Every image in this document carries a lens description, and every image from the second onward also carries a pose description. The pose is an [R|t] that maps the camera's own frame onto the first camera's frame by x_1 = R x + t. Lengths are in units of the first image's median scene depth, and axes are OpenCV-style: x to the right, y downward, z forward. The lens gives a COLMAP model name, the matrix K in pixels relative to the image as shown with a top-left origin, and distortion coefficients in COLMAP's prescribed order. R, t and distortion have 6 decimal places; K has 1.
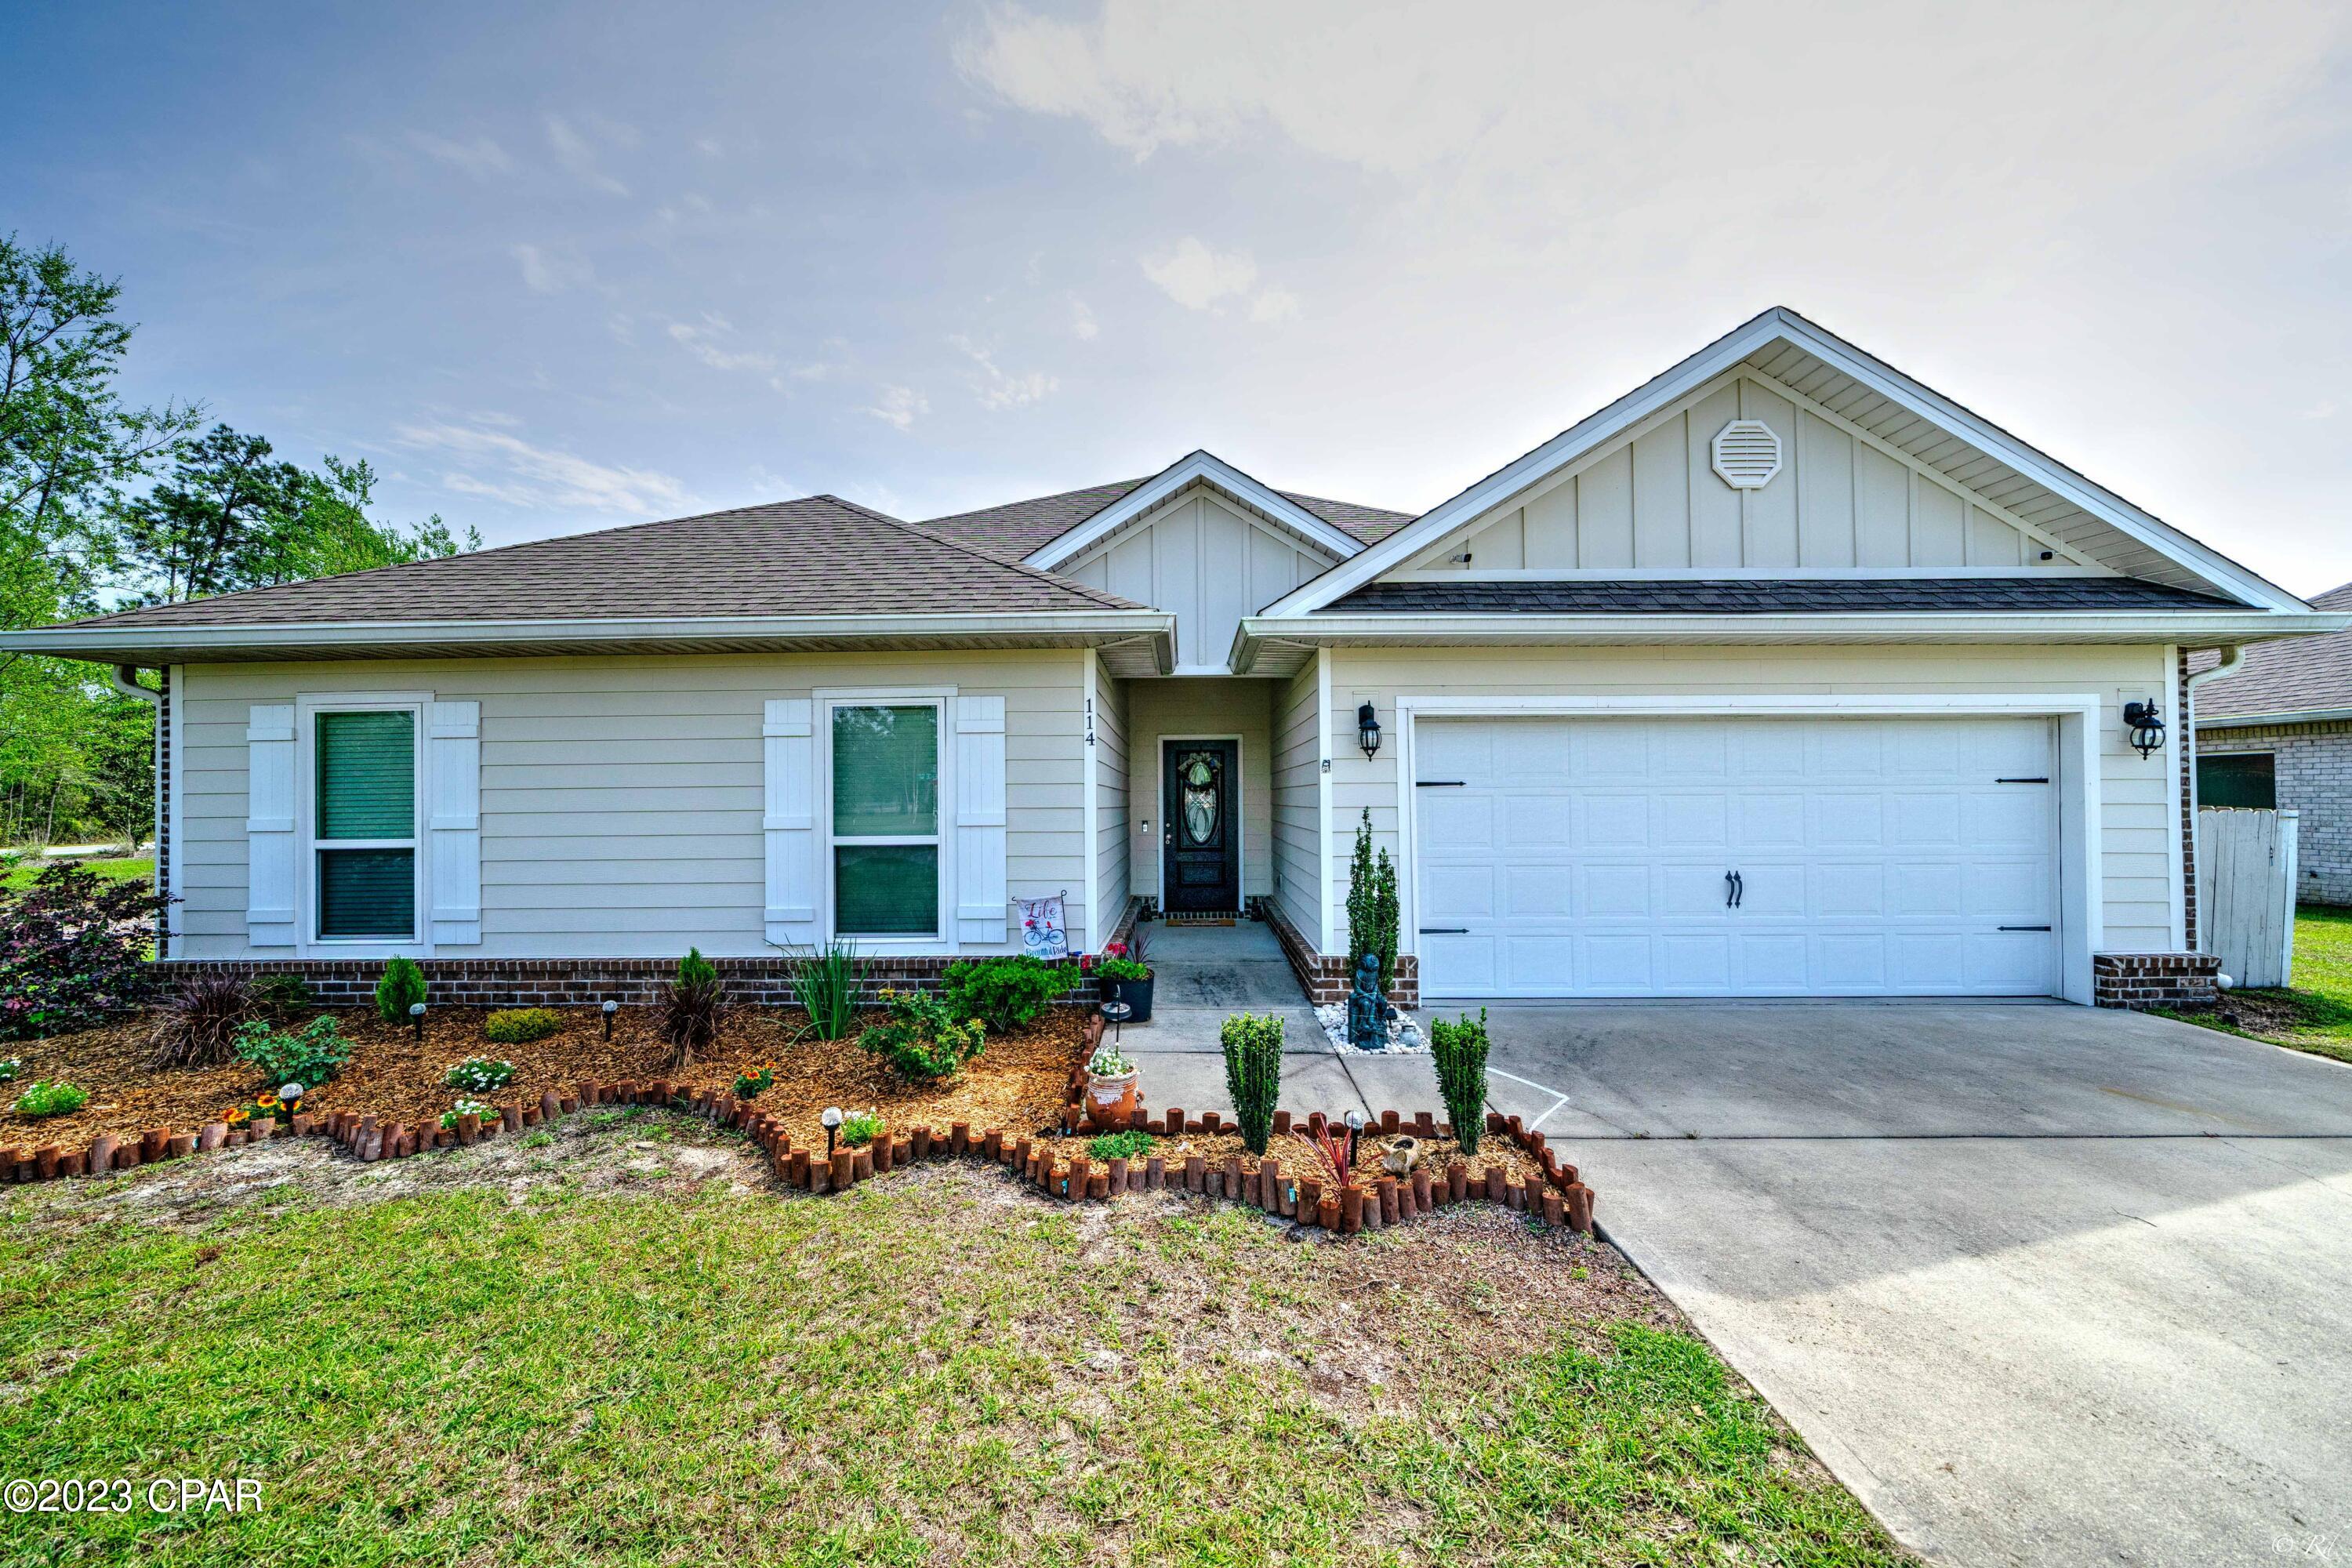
lens RADIAL K [[808.2, 0, 1162.9], [0, 808.2, 778.9], [0, 0, 1]] dist [-0.008009, -0.000094]
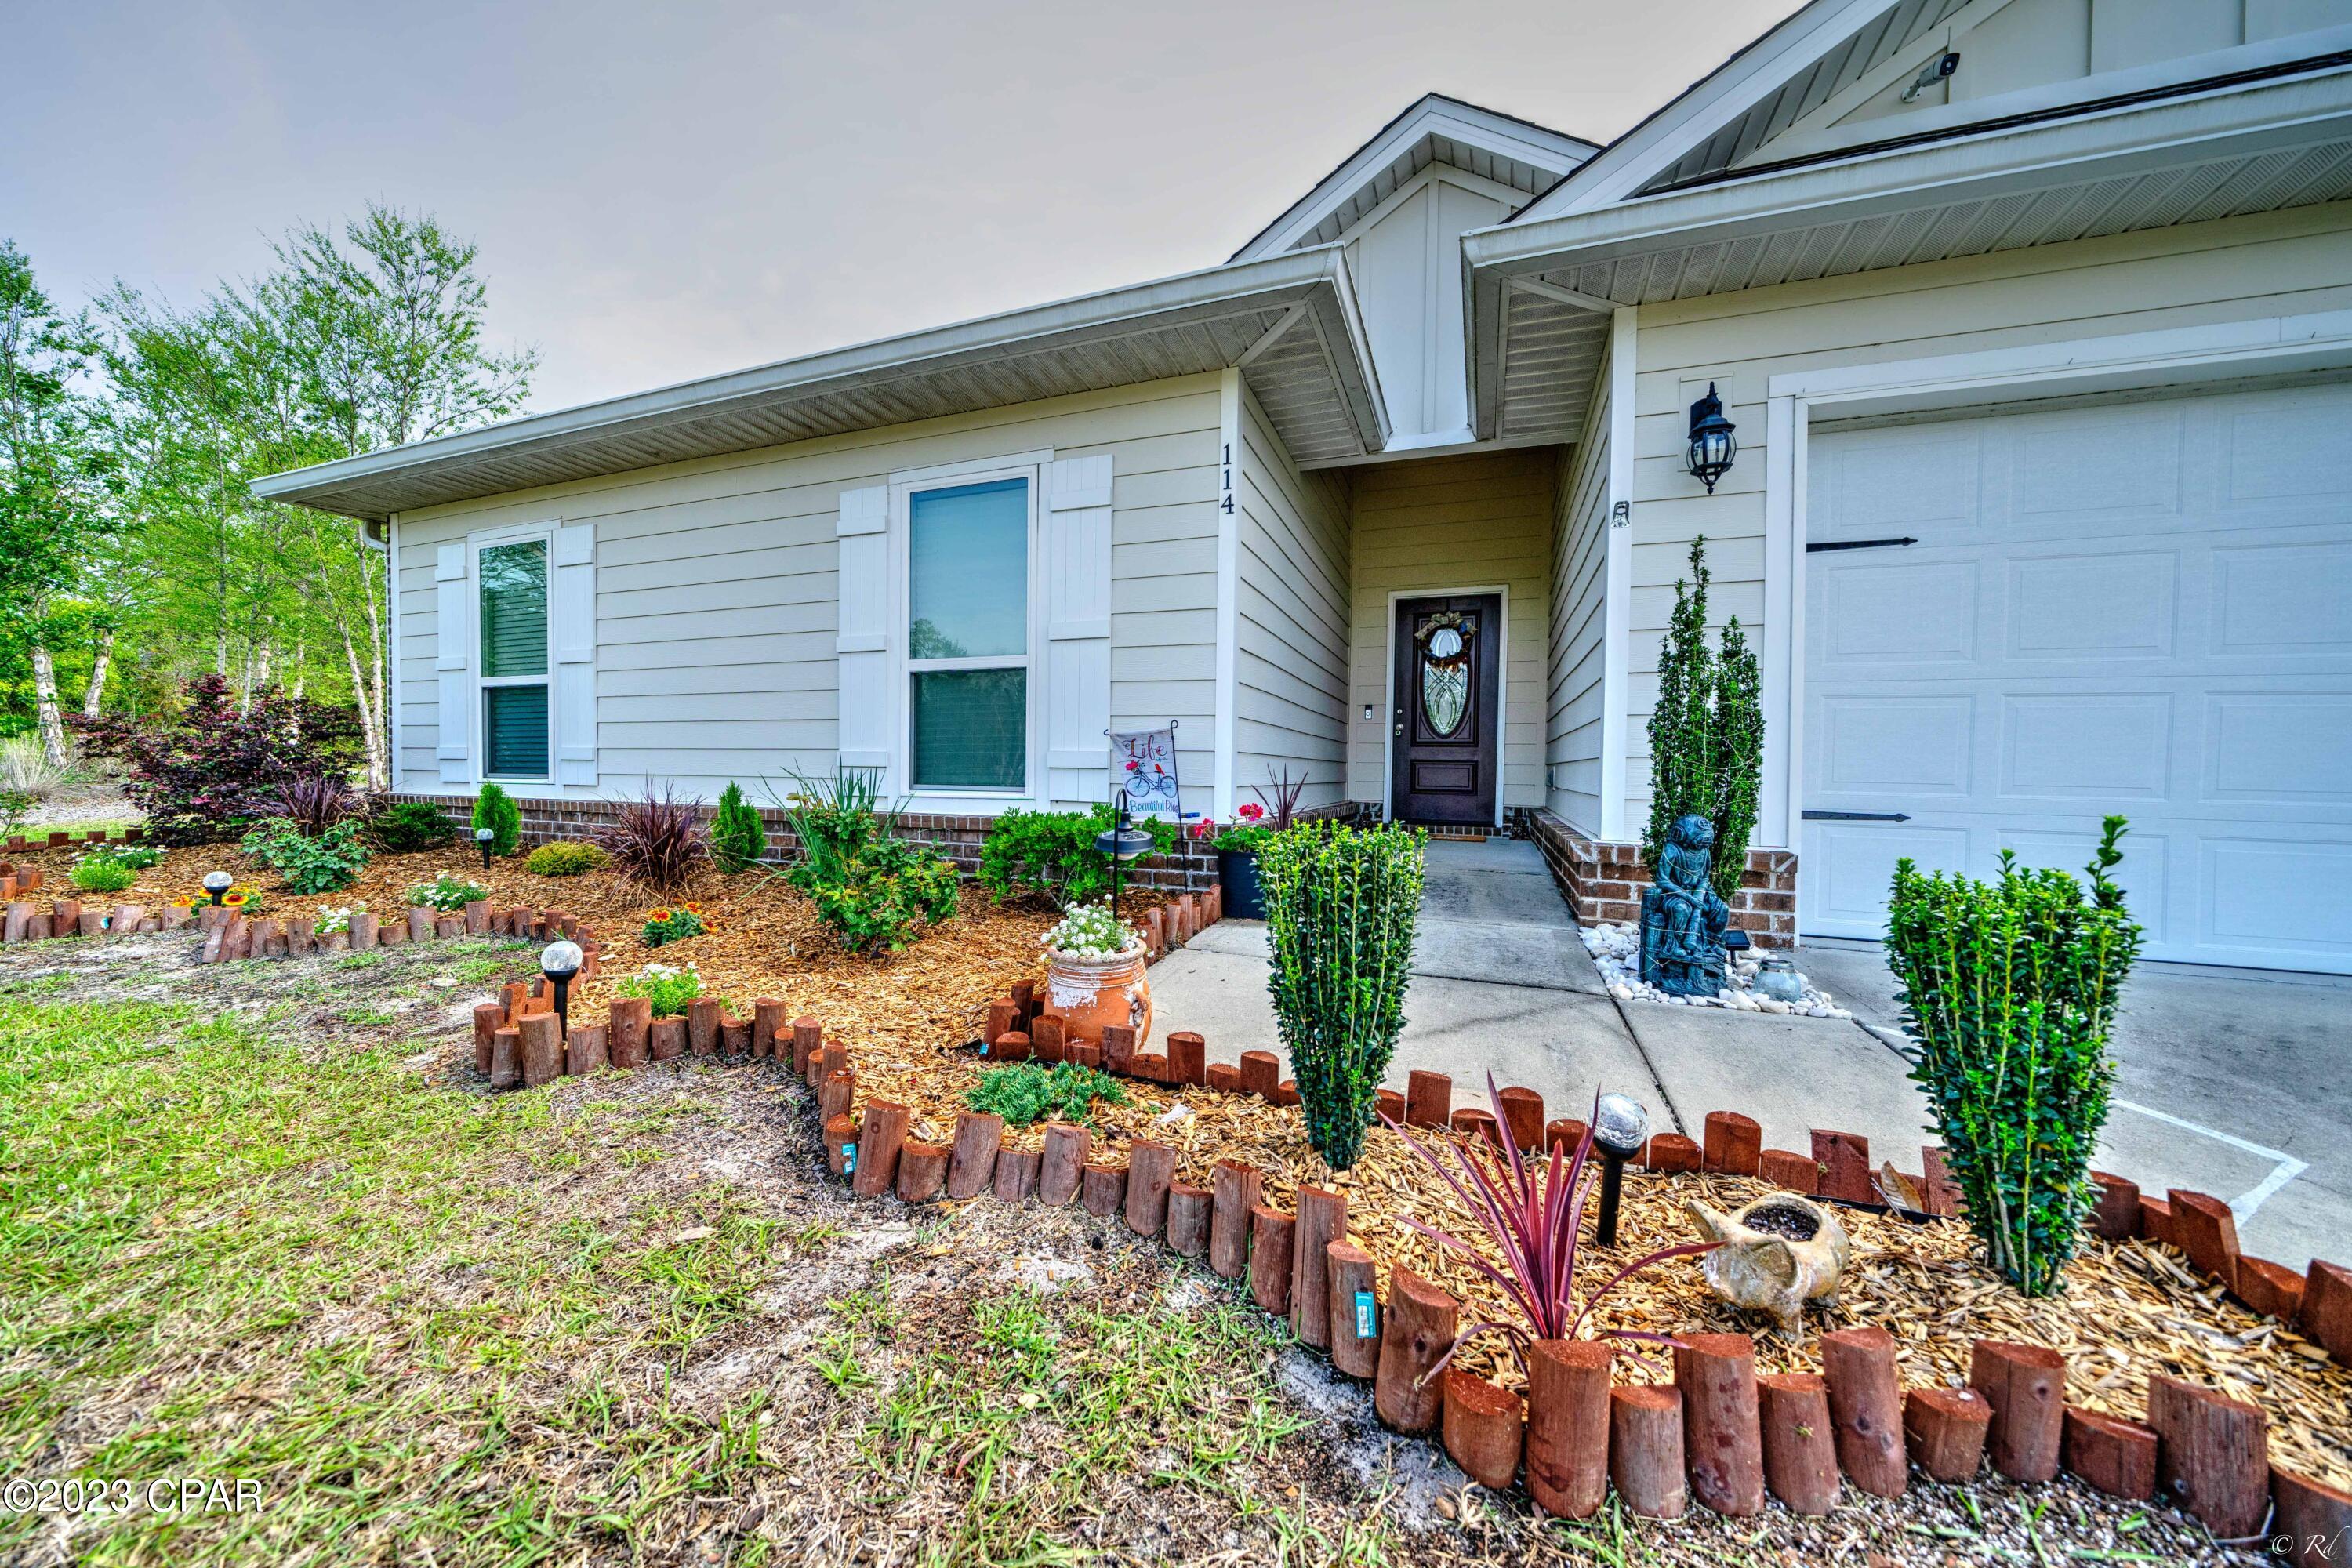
lens RADIAL K [[799.5, 0, 1184.1], [0, 799.5, 781.3], [0, 0, 1]] dist [-0.007607, 0.000124]
pose [[0.945591, 0.029789, -0.323992, 0.096599], [-0.016831, 0.998945, 0.042723, 0.152130], [0.324923, -0.034946, 0.945095, 0.355339]]
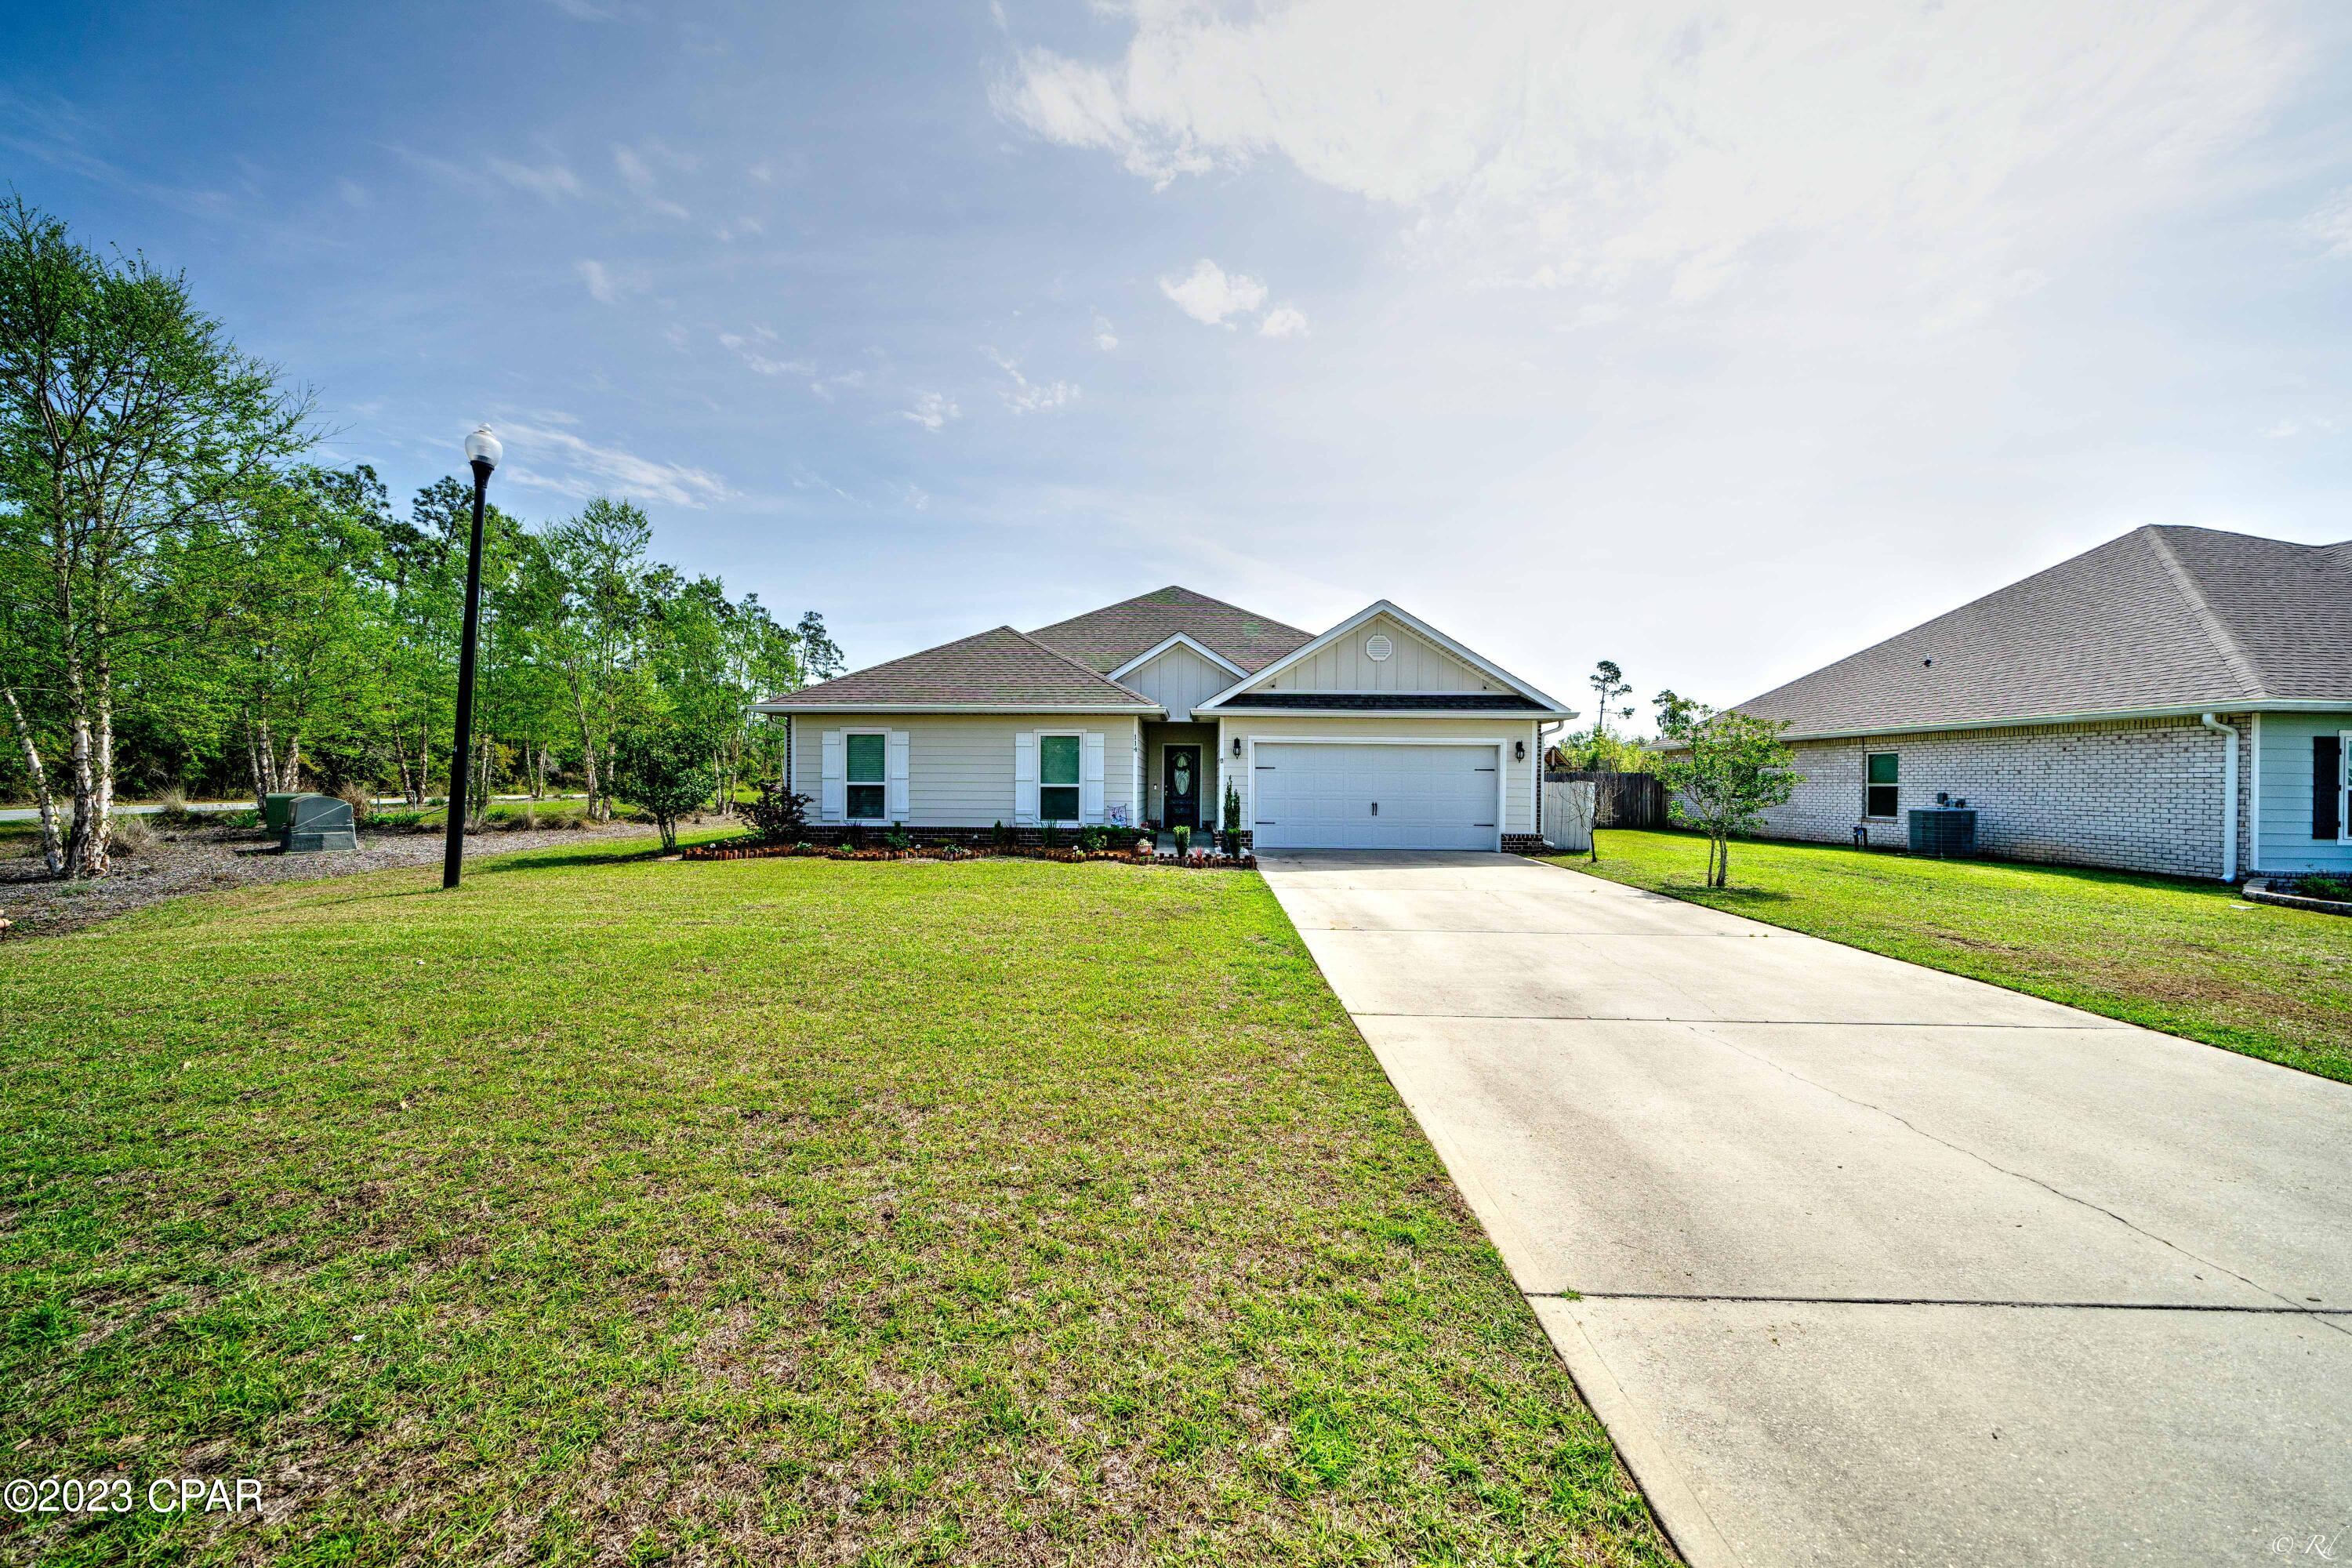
lens RADIAL K [[799.6, 0, 1177.3], [0, 799.6, 786.1], [0, 0, 1]] dist [-0.004476, -0.000111]
pose [[0.999854, 0.016057, 0.005824, 0.035671], [-0.016222, 0.999436, 0.029407, -0.006082], [-0.005348, -0.029497, 0.999551, -1.695130]]
